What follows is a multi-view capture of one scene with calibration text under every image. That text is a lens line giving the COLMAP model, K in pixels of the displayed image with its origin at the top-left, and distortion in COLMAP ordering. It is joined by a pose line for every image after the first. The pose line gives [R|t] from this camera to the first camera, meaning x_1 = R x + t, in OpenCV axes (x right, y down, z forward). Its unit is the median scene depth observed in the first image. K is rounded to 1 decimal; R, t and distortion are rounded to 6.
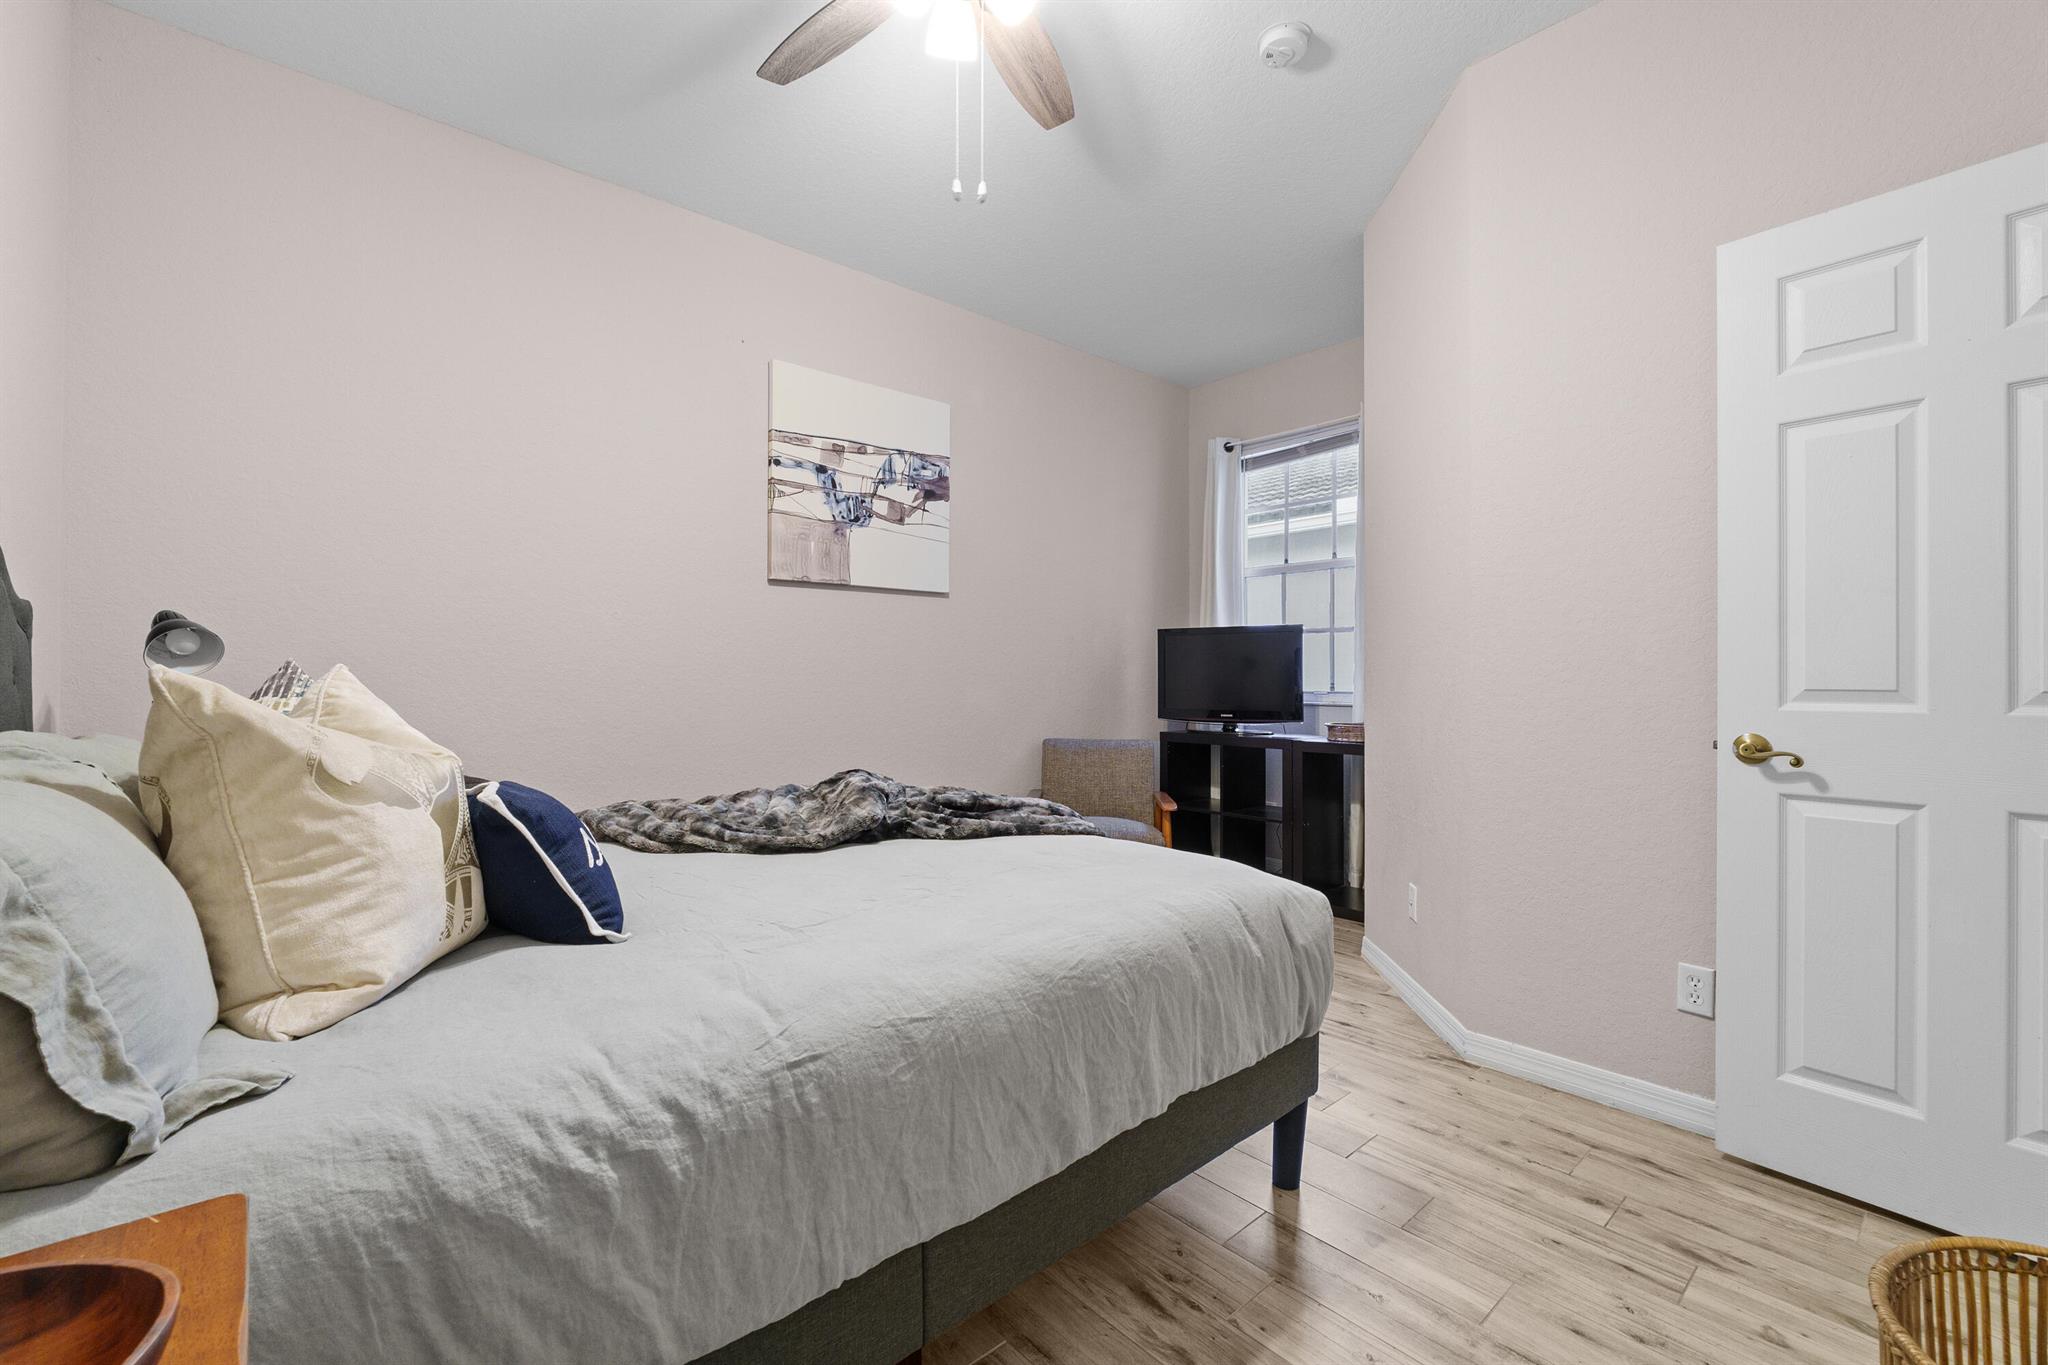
lens RADIAL K [[862.0, 0, 1002.0], [0, 862.0, 670.4], [0, 0, 1]] dist [-0.007059, 0.000001]
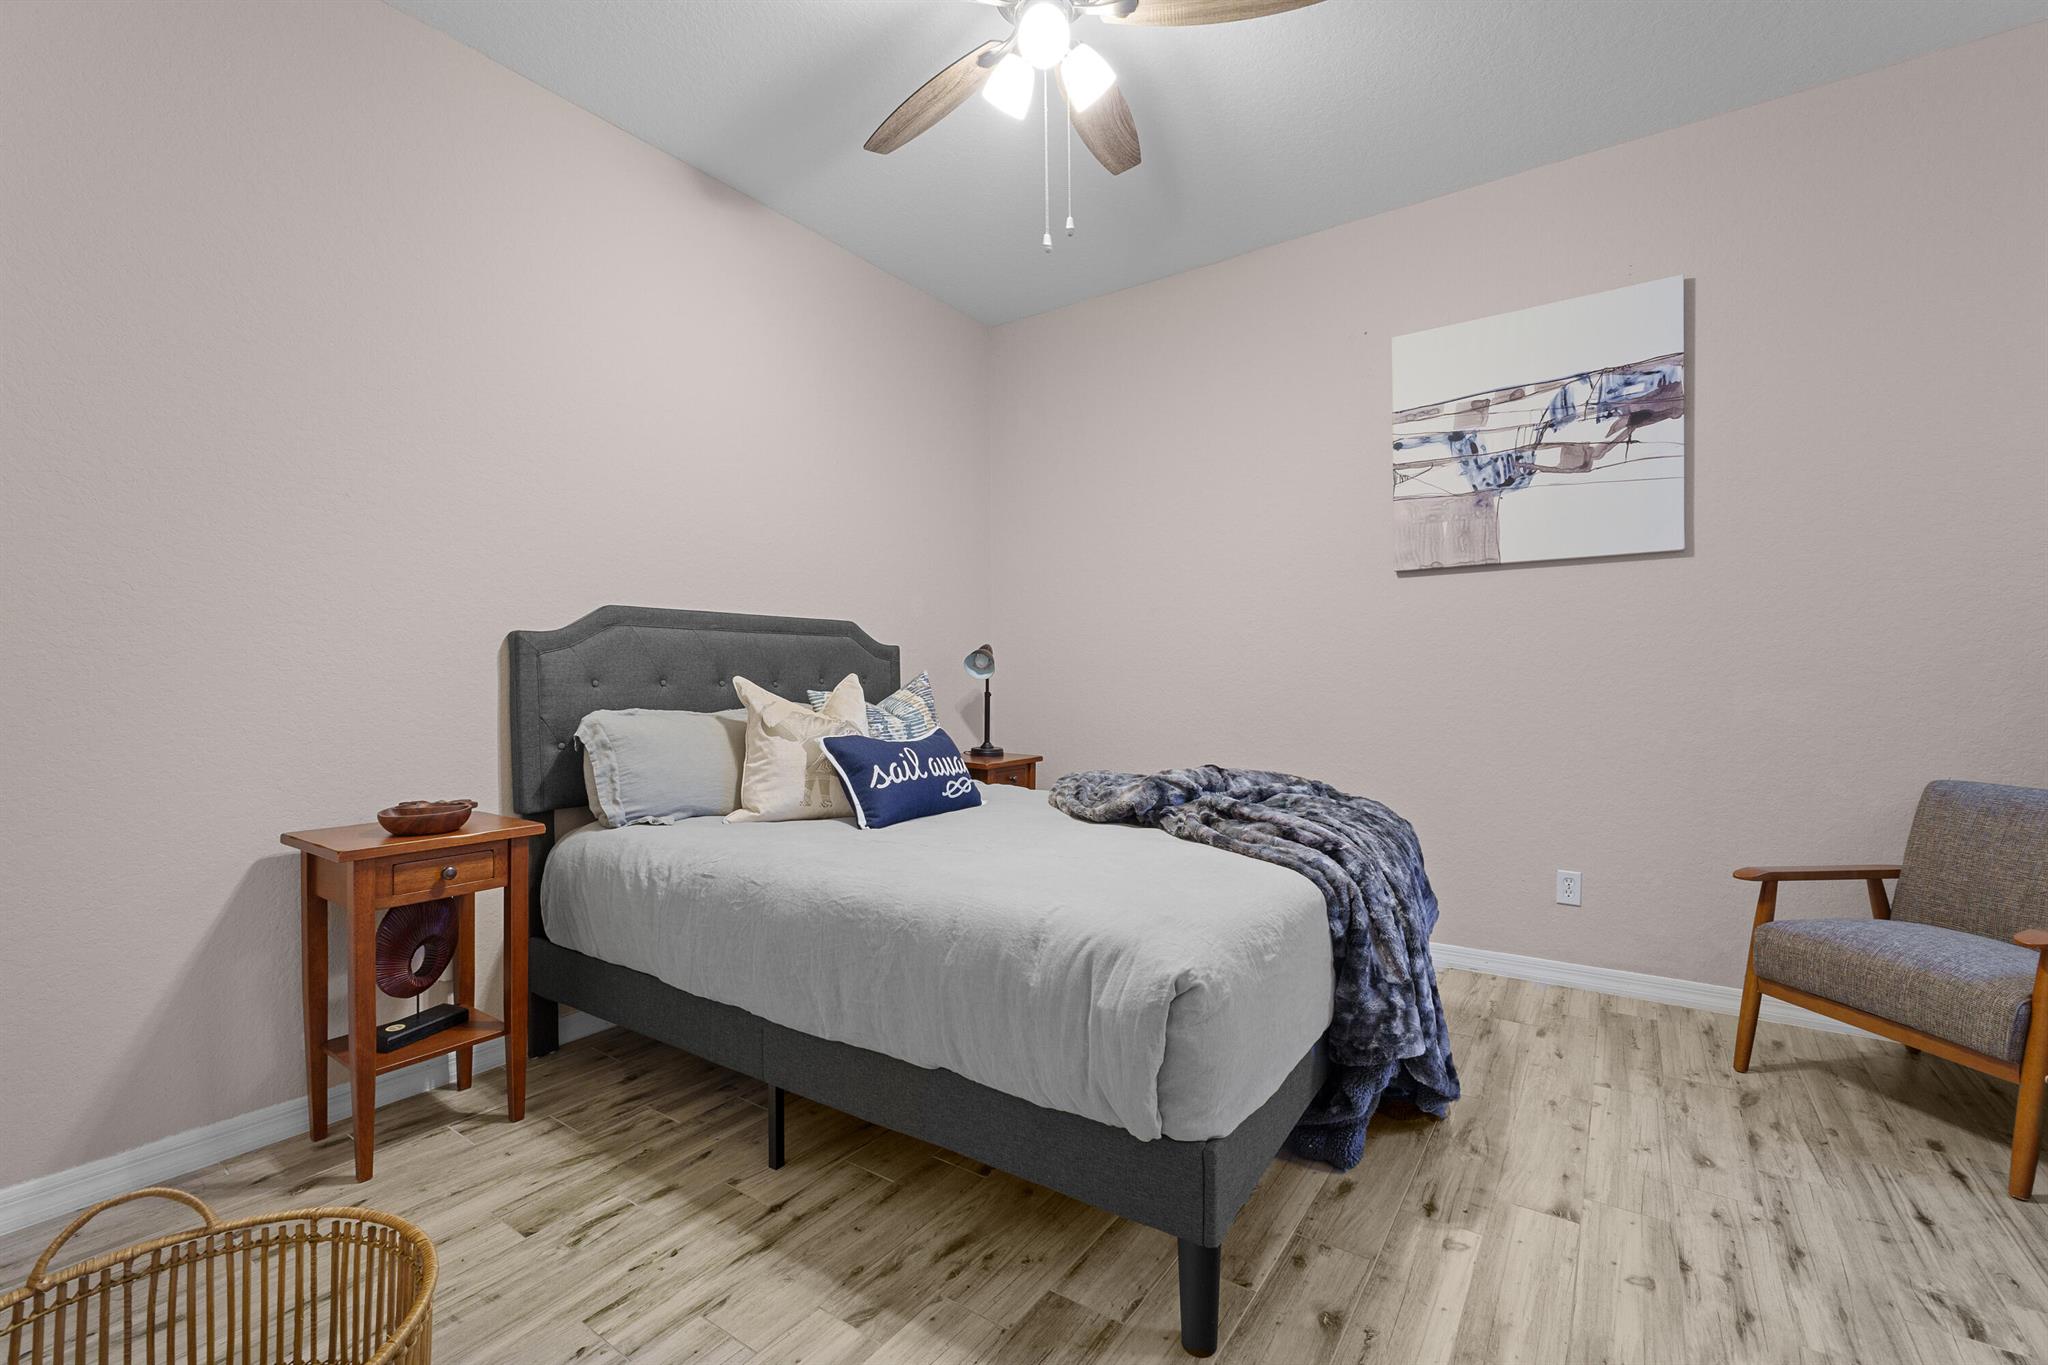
lens RADIAL K [[862.0, 0, 1021.2], [0, 862.0, 688.7], [0, 0, 1]] dist [-0.007059, 0.000001]
pose [[0.243277, 0.007845, -0.969925, 0.524191], [0.017699, 0.999765, 0.012525, 0.003858], [0.969795, -0.020214, 0.243081, 0.347948]]
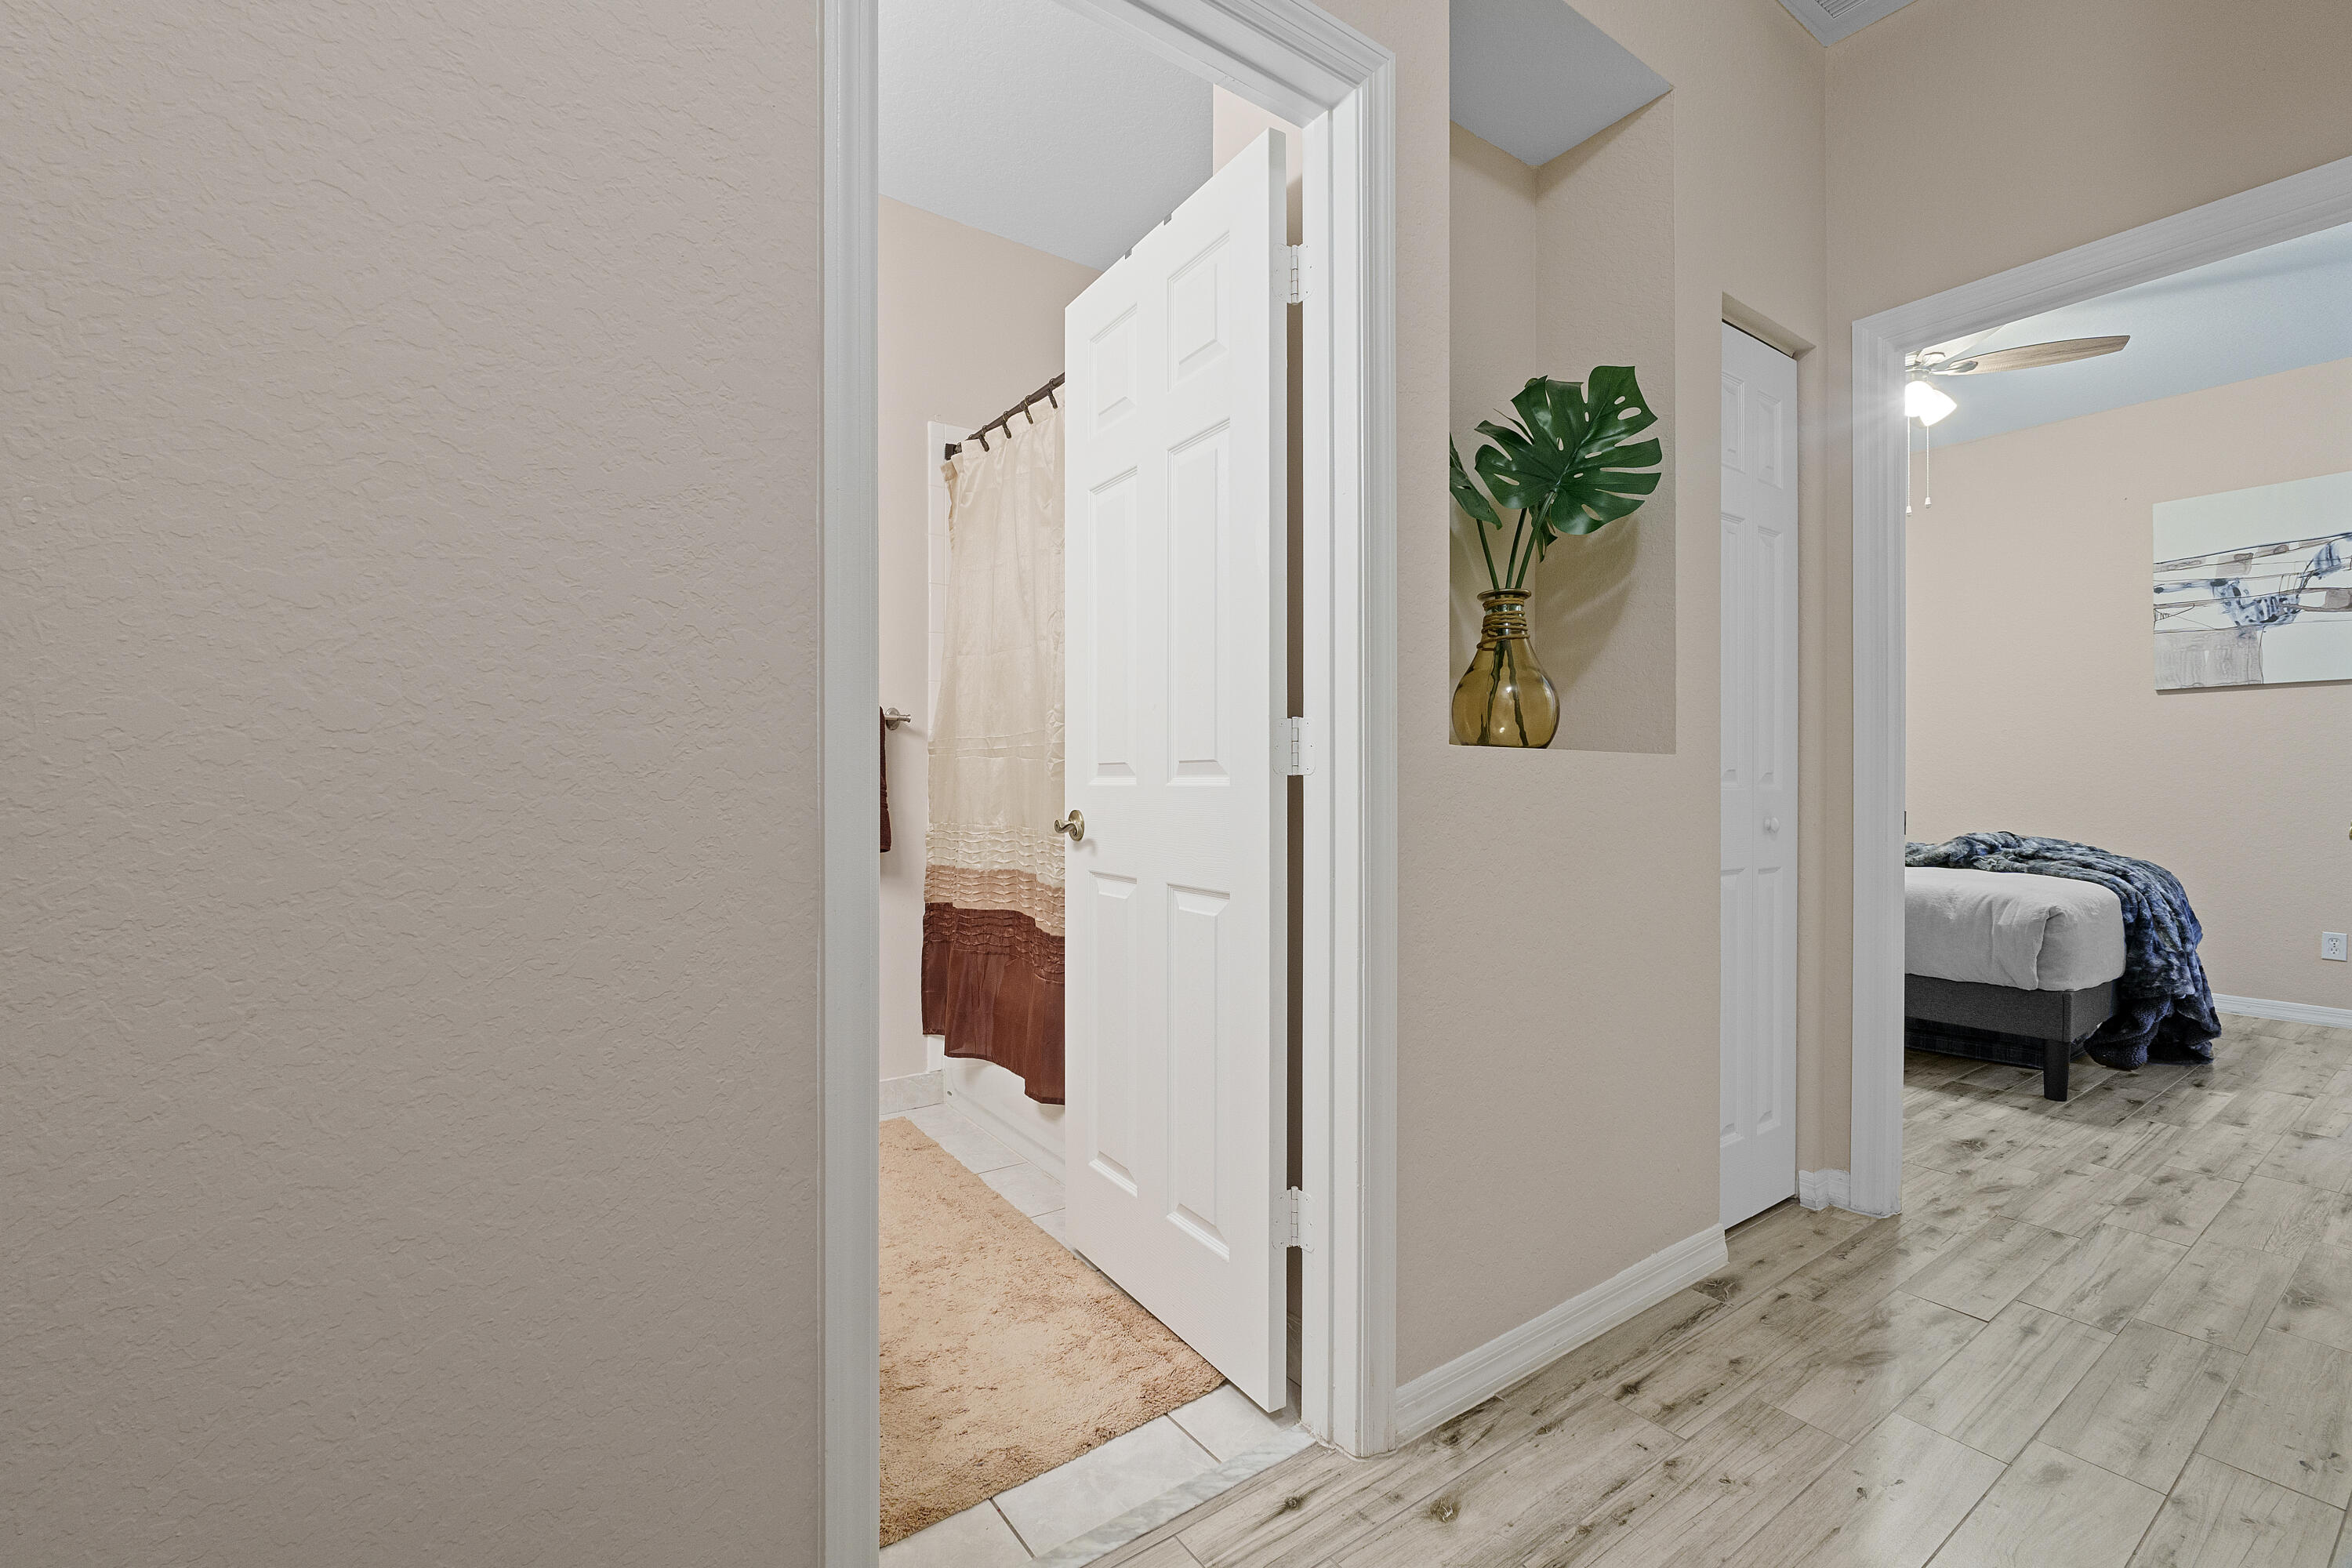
lens RADIAL K [[989.9, 0, 1181.8], [0, 989.9, 782.2], [0, 0, 1]] dist [-0.007059, 0.000001]
pose [[-0.095766, -0.005037, -0.995391, 1.137943], [0.004928, 0.999973, -0.005534, 0.020007], [0.995392, -0.005436, -0.095738, -0.189407]]
